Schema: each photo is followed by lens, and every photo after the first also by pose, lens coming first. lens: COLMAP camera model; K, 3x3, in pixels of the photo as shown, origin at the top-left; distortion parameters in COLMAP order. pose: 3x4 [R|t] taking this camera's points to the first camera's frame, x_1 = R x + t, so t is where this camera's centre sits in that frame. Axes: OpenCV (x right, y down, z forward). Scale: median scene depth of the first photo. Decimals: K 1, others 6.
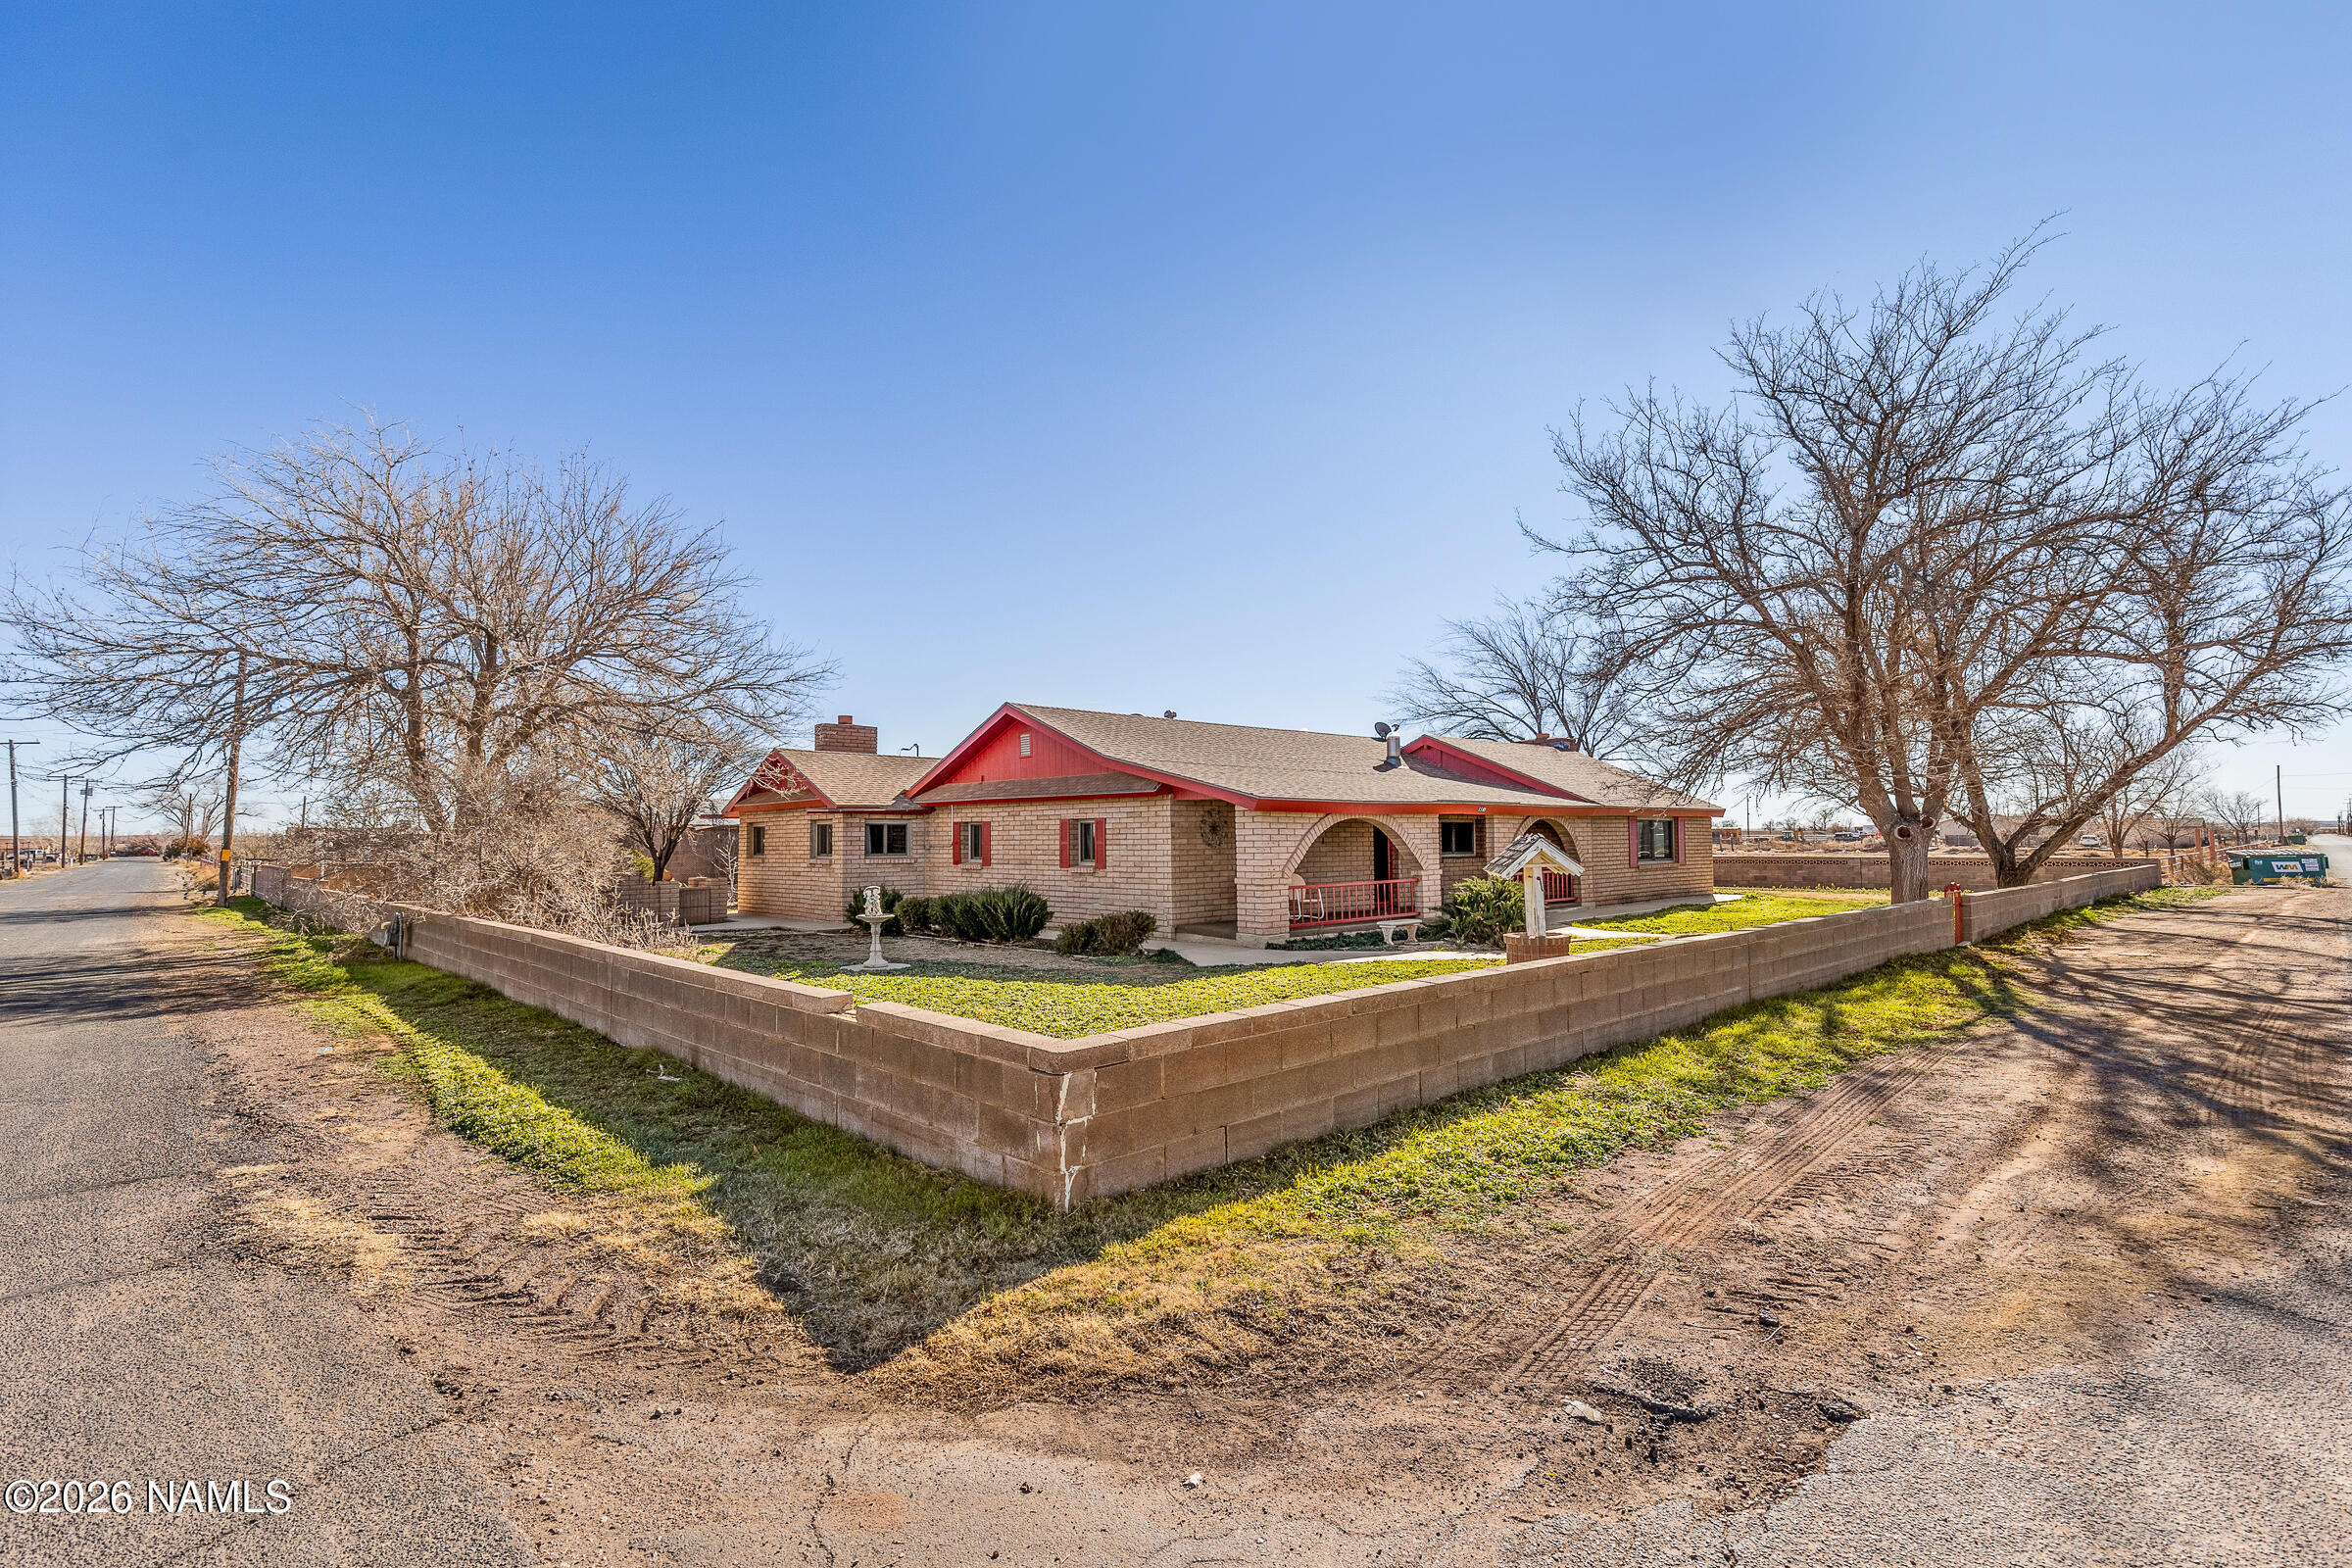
lens RADIAL K [[1067.7, 0, 1162.2], [0, 1067.7, 783.7], [0, 0, 1]] dist [0.004537, 0.000332]
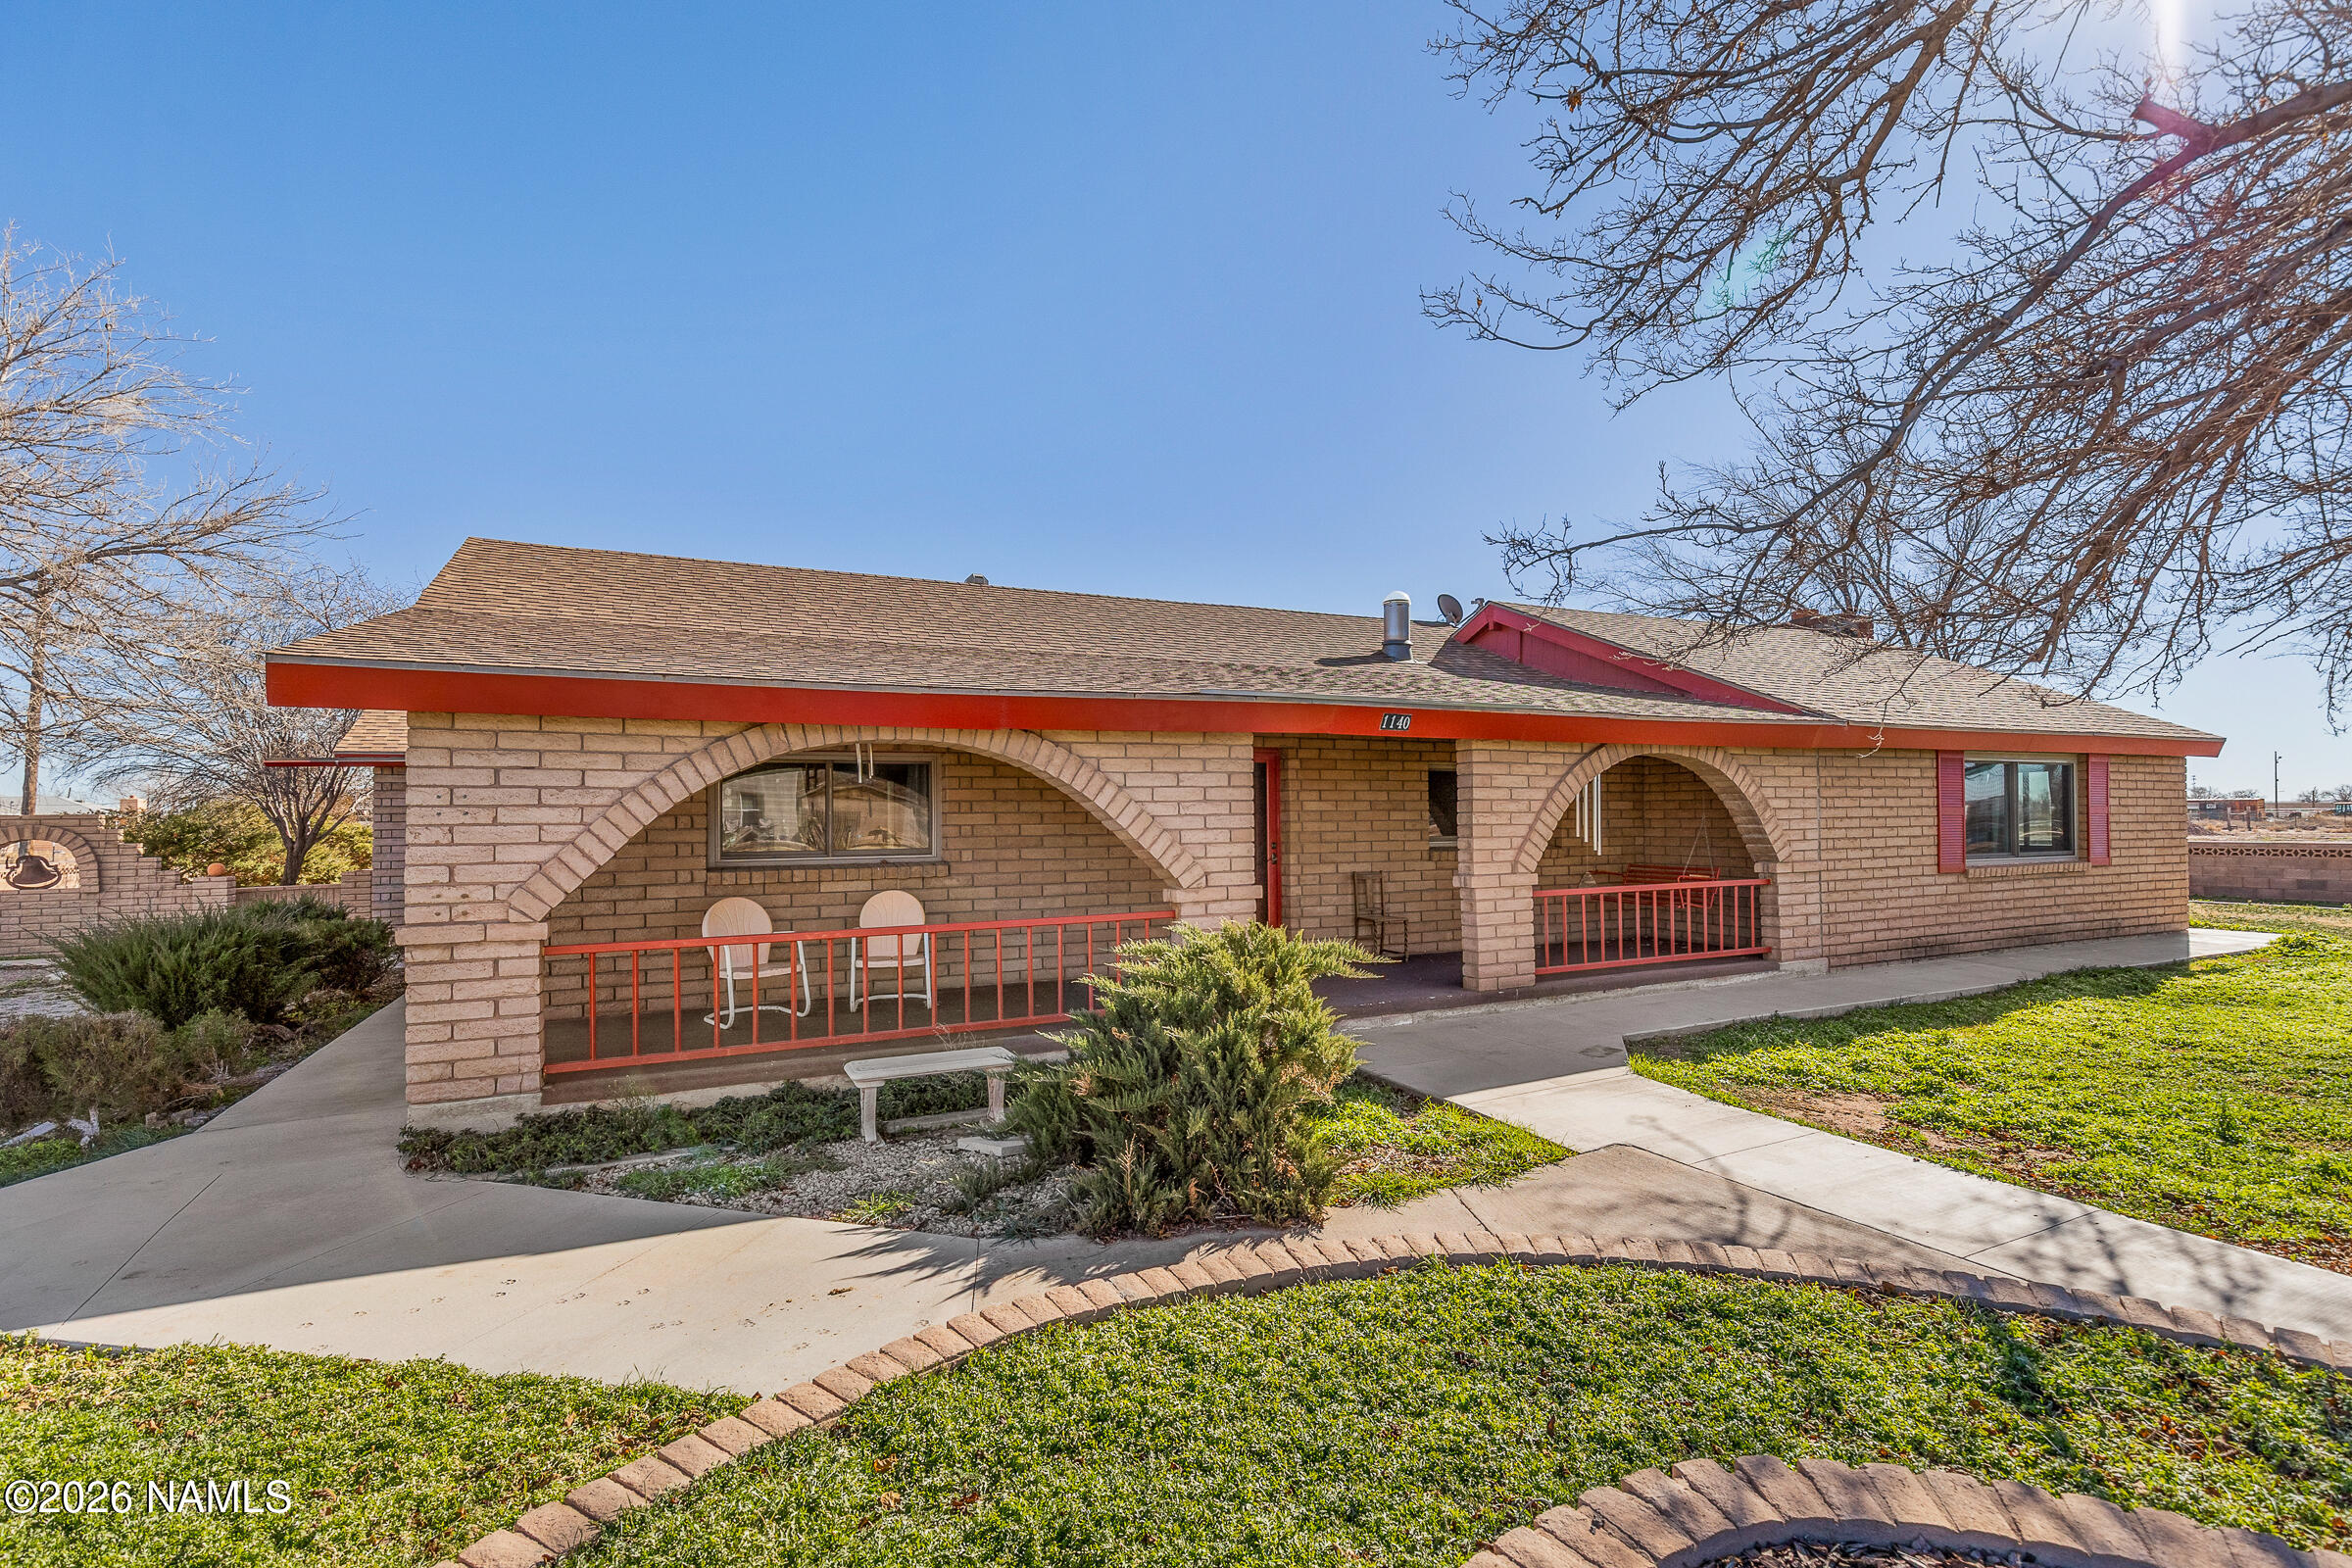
lens RADIAL K [[1067.7, 0, 1183.9], [0, 1067.7, 794.8], [0, 0, 1]] dist [0.004537, 0.000332]
pose [[0.957371, -0.001887, -0.288855, 0.272247], [0.012335, 0.999334, 0.034353, 0.028754], [0.288597, -0.036451, 0.956756, 0.505535]]
